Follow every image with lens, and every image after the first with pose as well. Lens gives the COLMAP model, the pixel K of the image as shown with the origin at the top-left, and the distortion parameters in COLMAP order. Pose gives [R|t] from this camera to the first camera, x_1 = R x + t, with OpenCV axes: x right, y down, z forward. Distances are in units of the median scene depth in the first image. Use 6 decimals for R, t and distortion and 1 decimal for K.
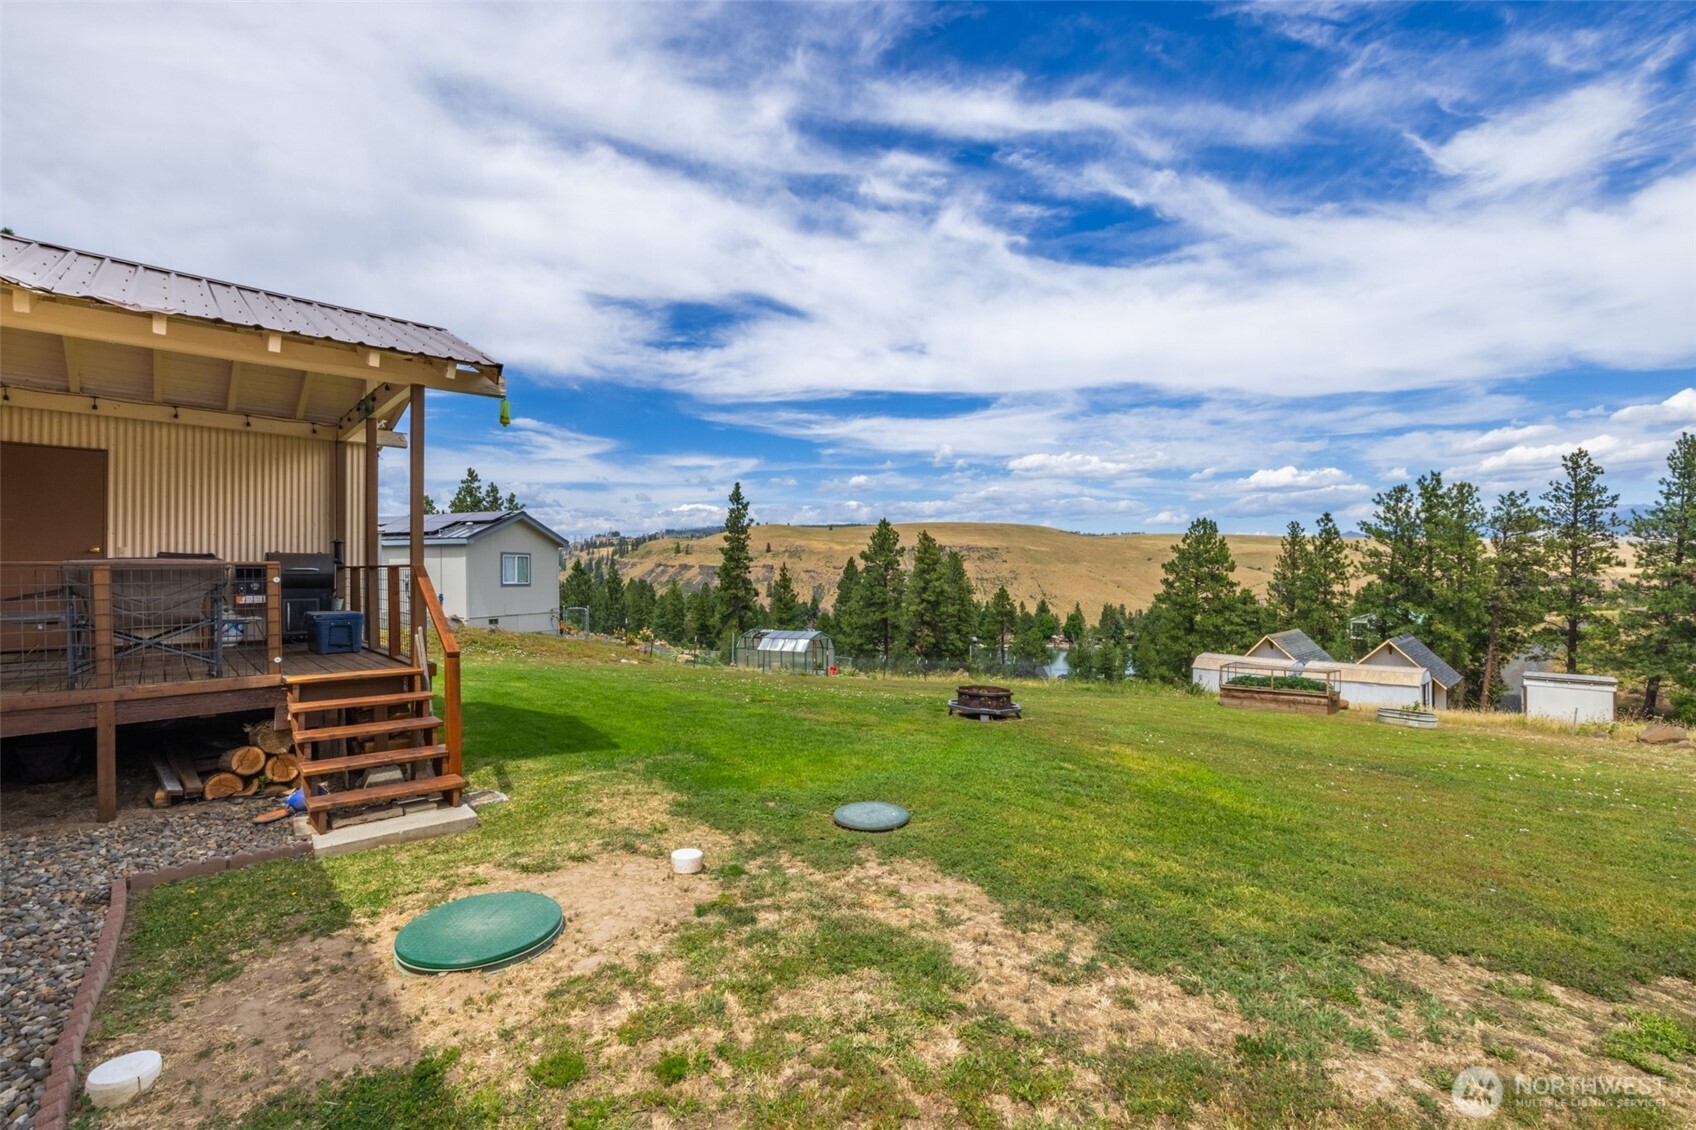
lens RADIAL K [[720.0, 0, 842.6], [0, 720.0, 577.7], [0, 0, 1]] dist [-0.003727, -0.002535]
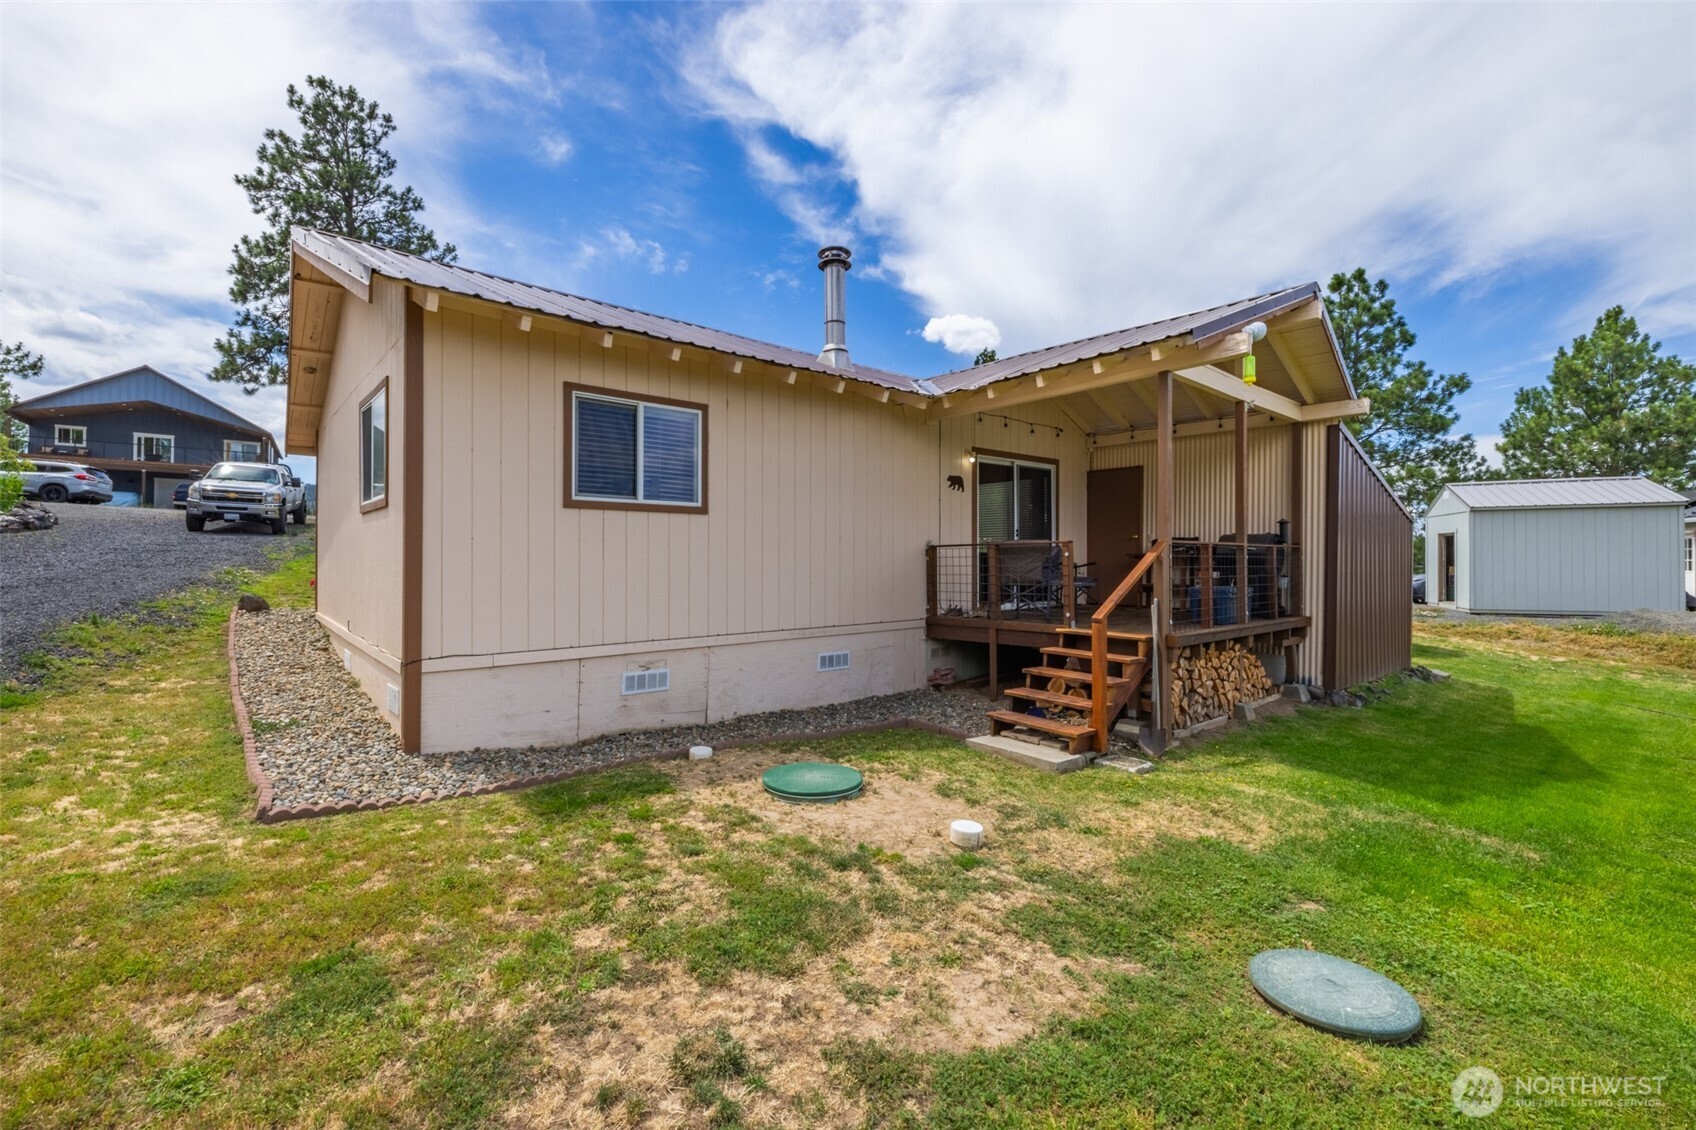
lens RADIAL K [[720.0, 0, 837.5], [0, 720.0, 558.0], [0, 0, 1]] dist [-0.003727, -0.002535]
pose [[-0.046836, -0.001498, -0.998901, 0.948925], [-0.009706, 0.999952, -0.001044, 0.024729], [0.998855, 0.009647, -0.046848, 1.063337]]
